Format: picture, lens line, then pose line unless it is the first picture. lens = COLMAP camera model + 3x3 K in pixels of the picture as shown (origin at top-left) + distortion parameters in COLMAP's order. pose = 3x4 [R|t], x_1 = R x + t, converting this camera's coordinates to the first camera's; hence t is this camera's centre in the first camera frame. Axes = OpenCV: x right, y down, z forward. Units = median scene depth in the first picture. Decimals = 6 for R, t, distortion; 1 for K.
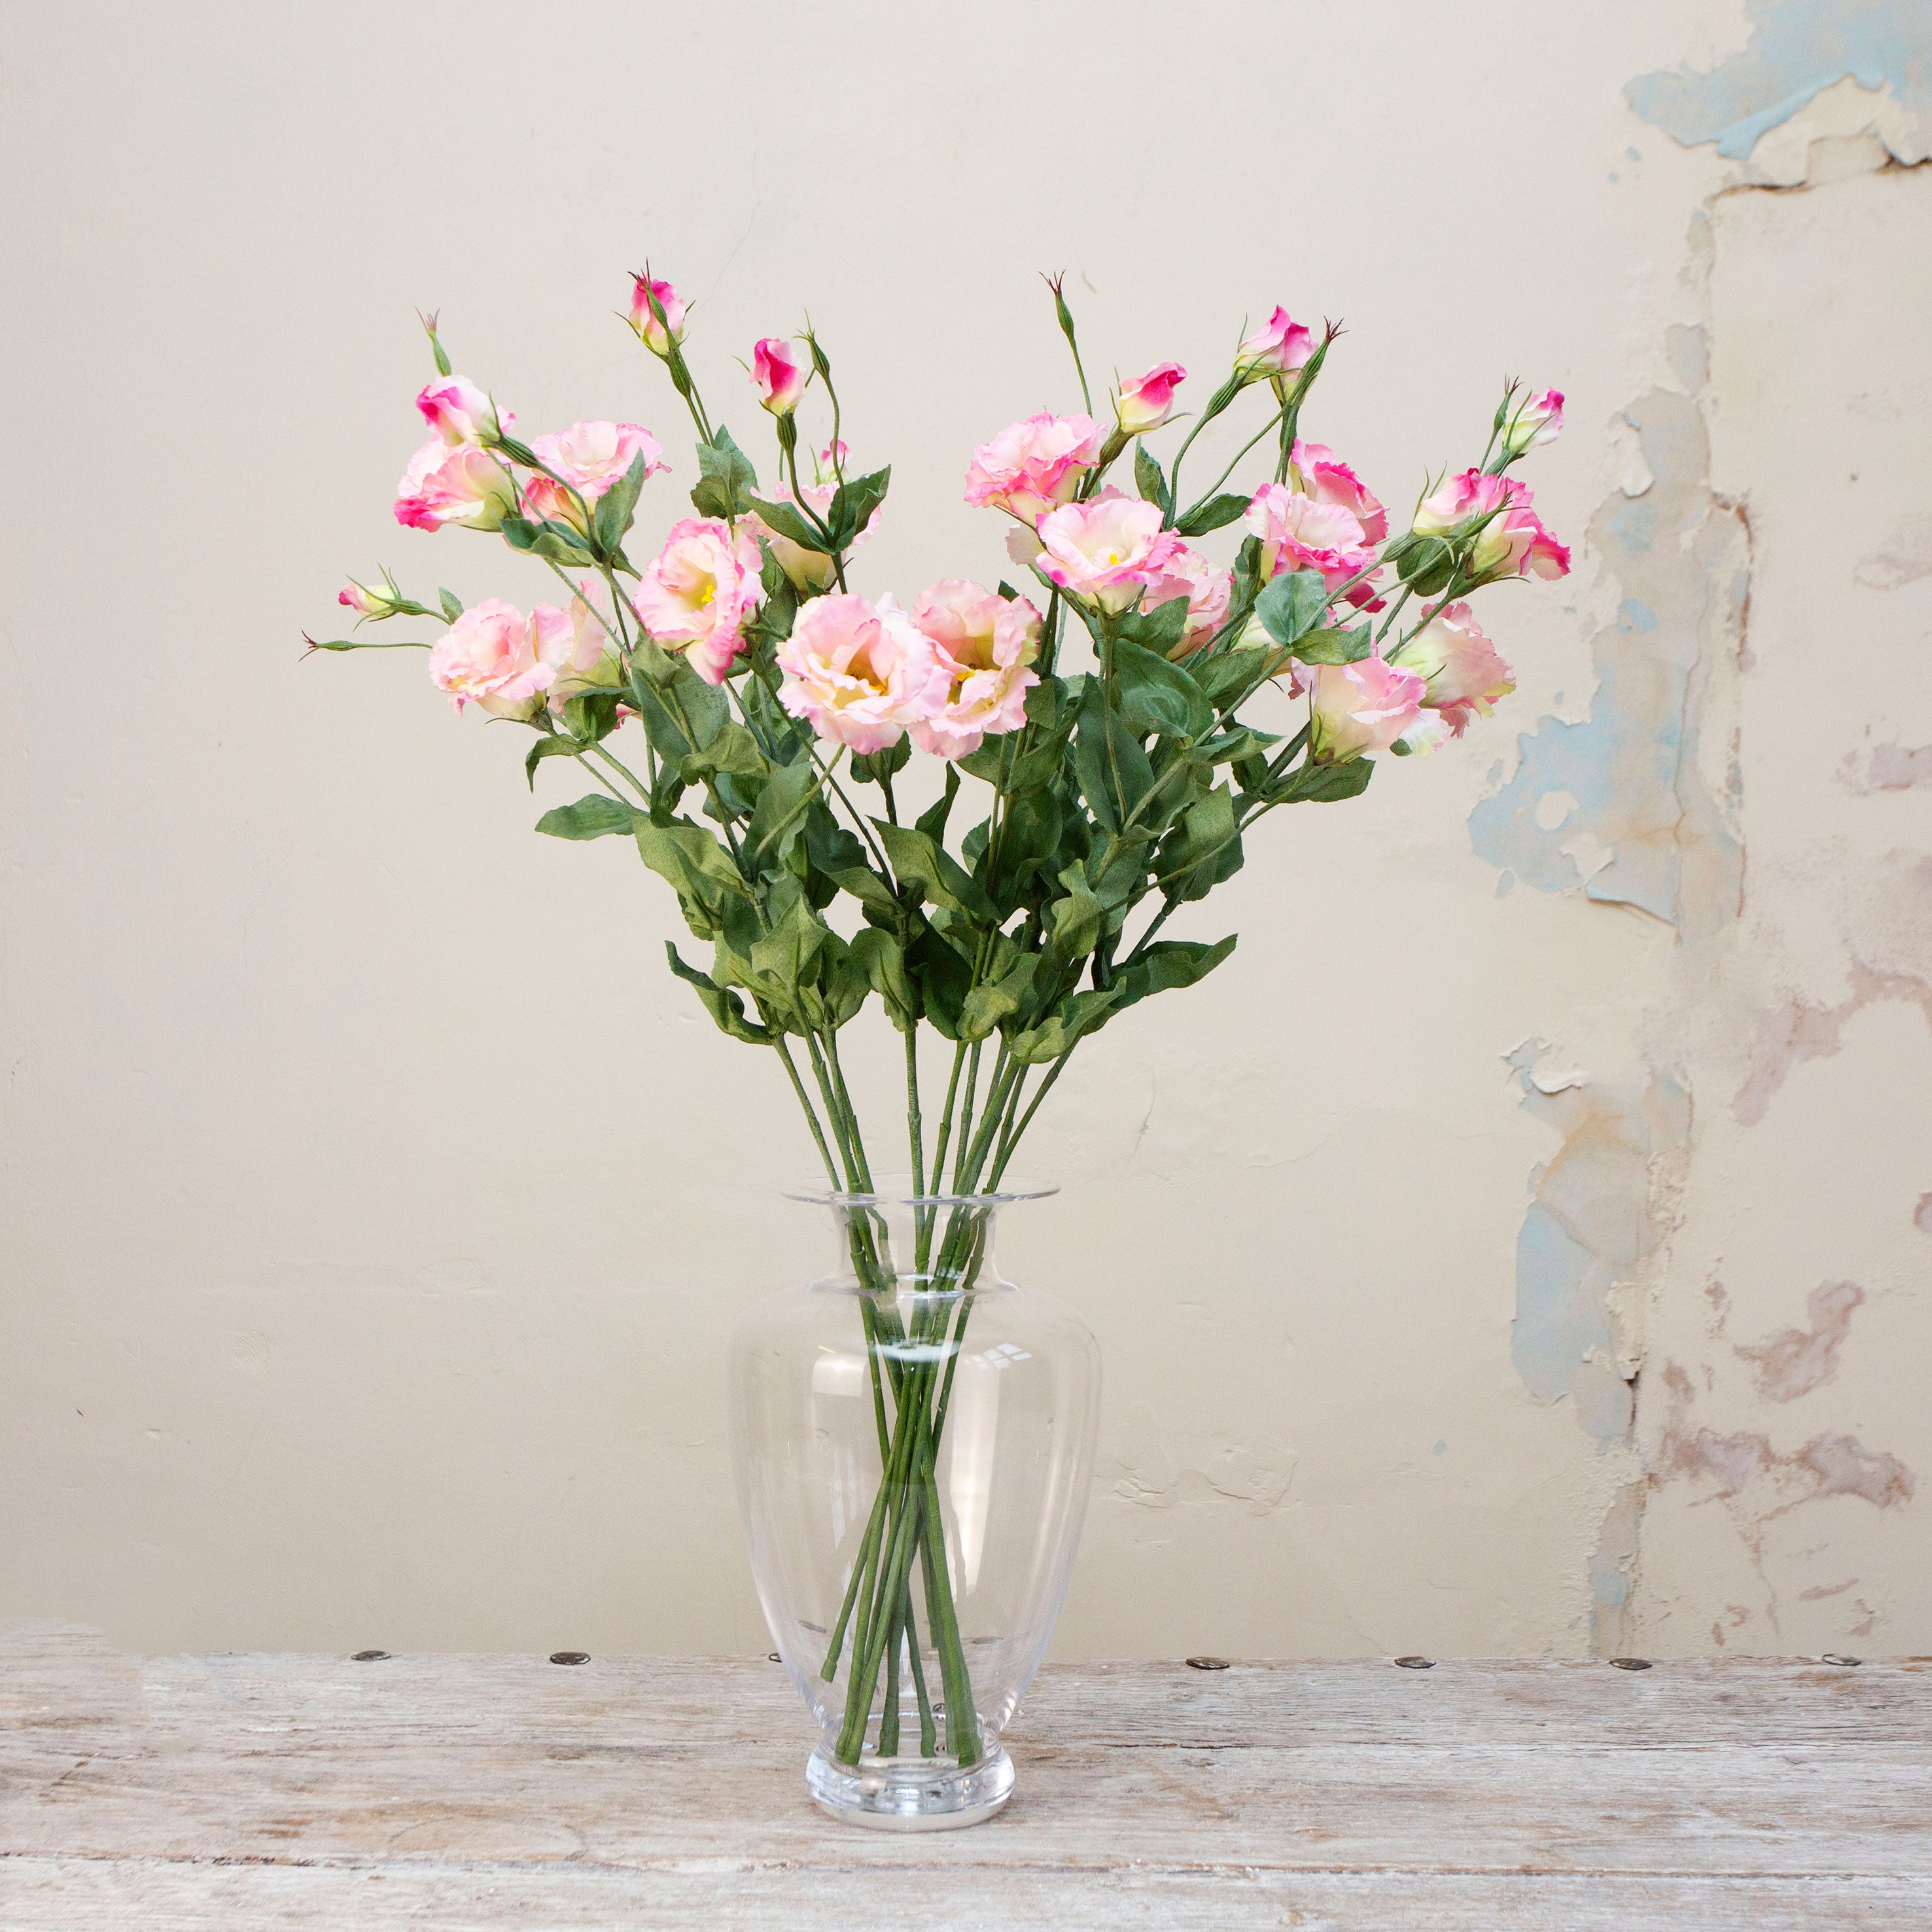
lens RADIAL K [[3312.9, 0, 903.3], [0, 3312.9, 943.8], [0, 0, 1]] dist [0.015198, 0.138517]
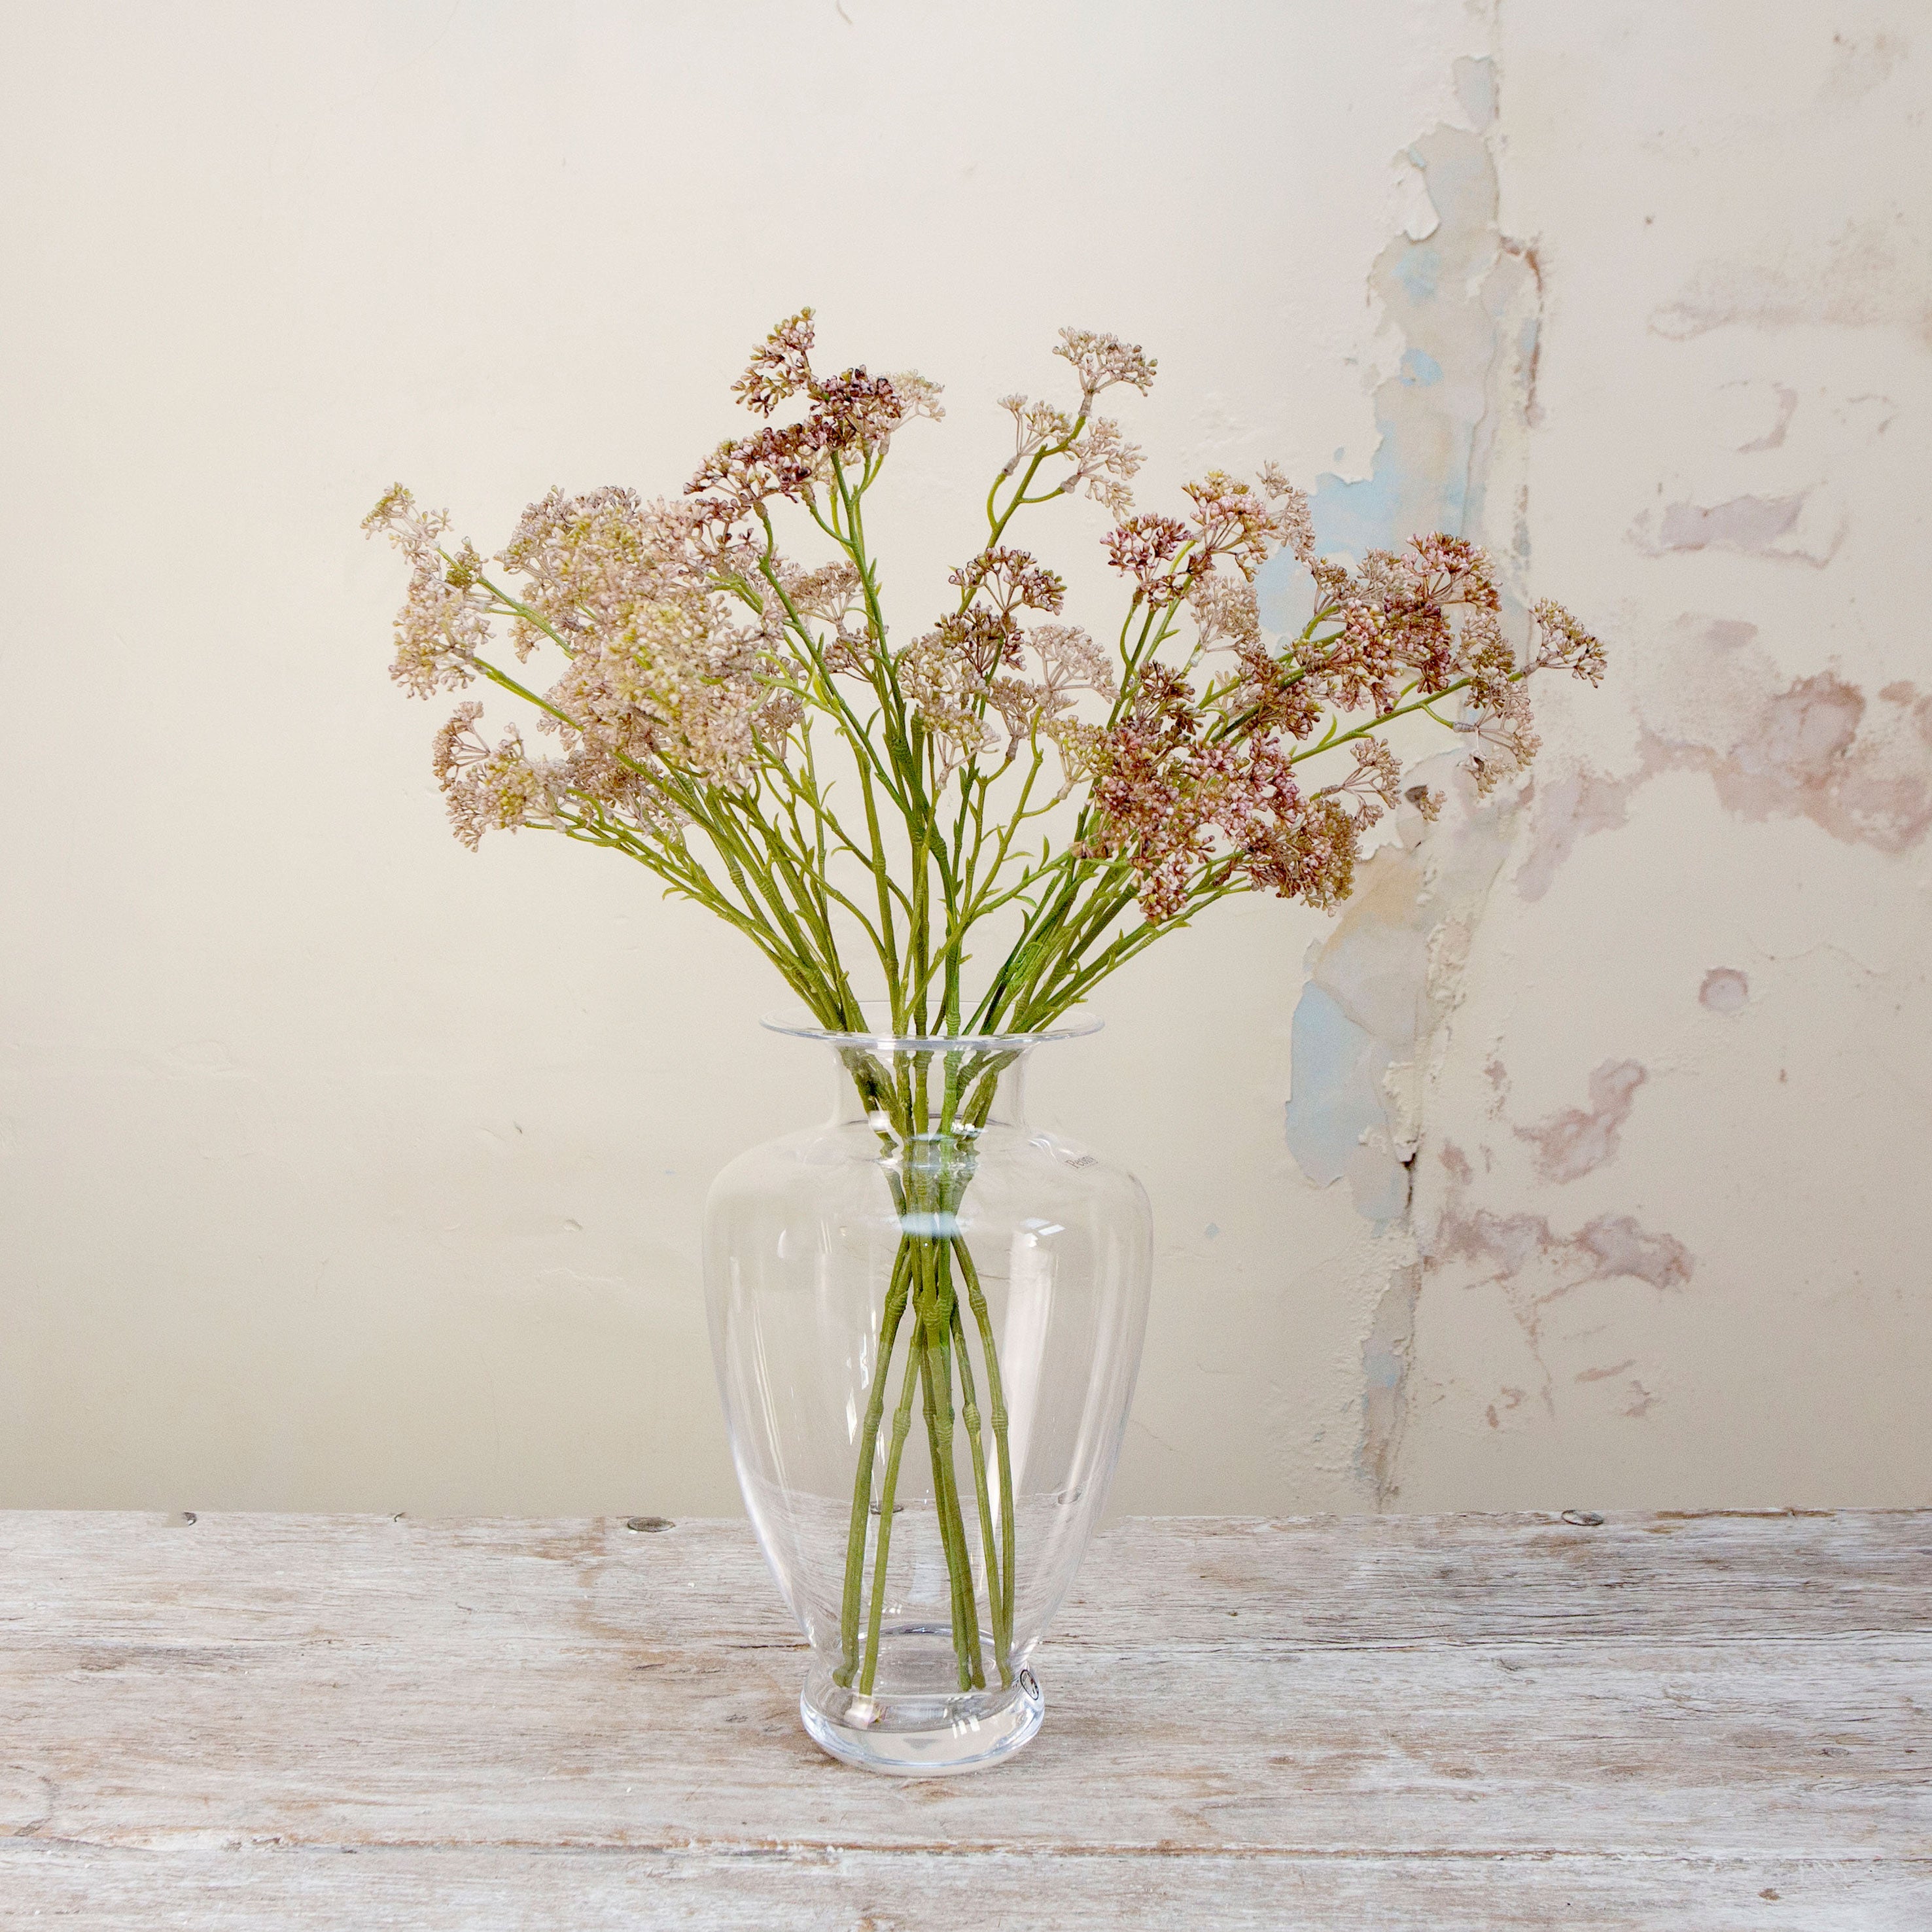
lens RADIAL K [[2798.2, 0, 885.9], [0, 2798.2, 905.5], [0, 0, 1]] dist [-0.049506, 0.094221]
pose [[0.999976, -0.002704, -0.006304, 0.072597], [0.003169, 0.997190, 0.074844, -0.005336], [0.006084, -0.074862, 0.997175, 0.190541]]
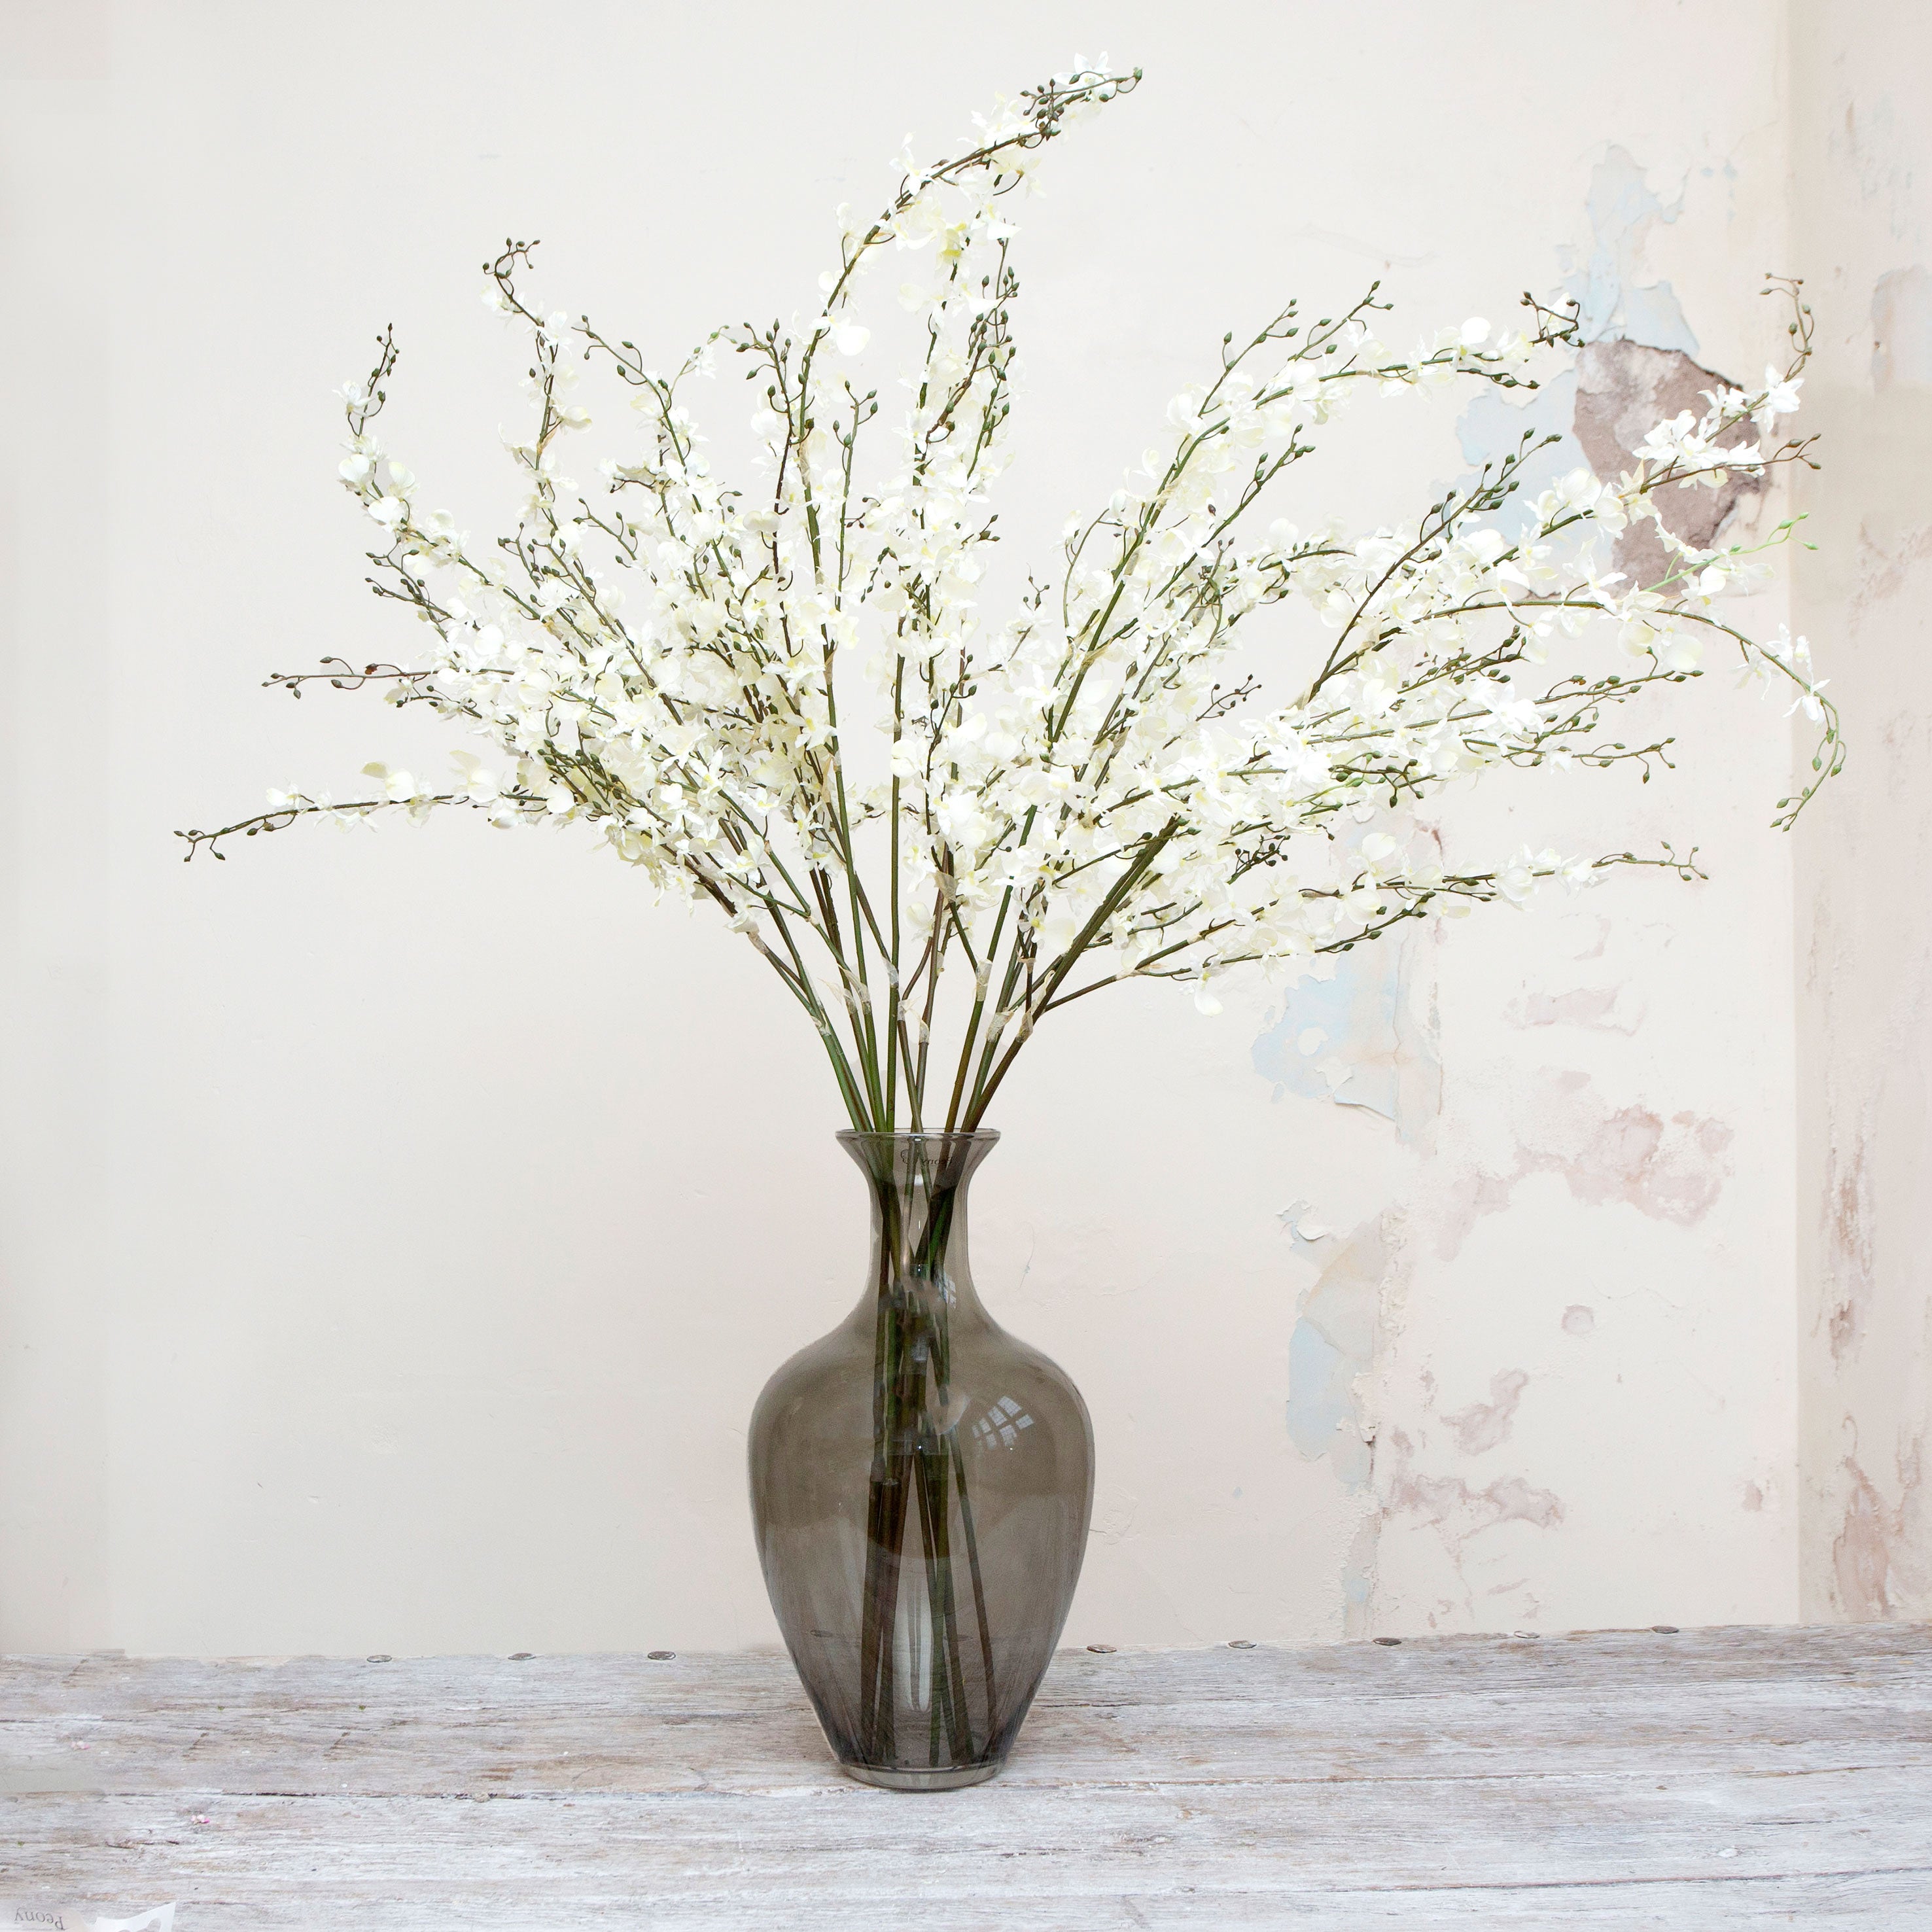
lens RADIAL K [[2612.4, 0, 931.9], [0, 2612.4, 956.4], [0, 0, 1]] dist [-0.032231, 0.091137]
pose [[0.997581, -0.005069, 0.069326, -0.044417], [0.008535, 0.998723, -0.049796, -0.022280], [-0.068985, 0.050267, 0.996350, -0.110738]]
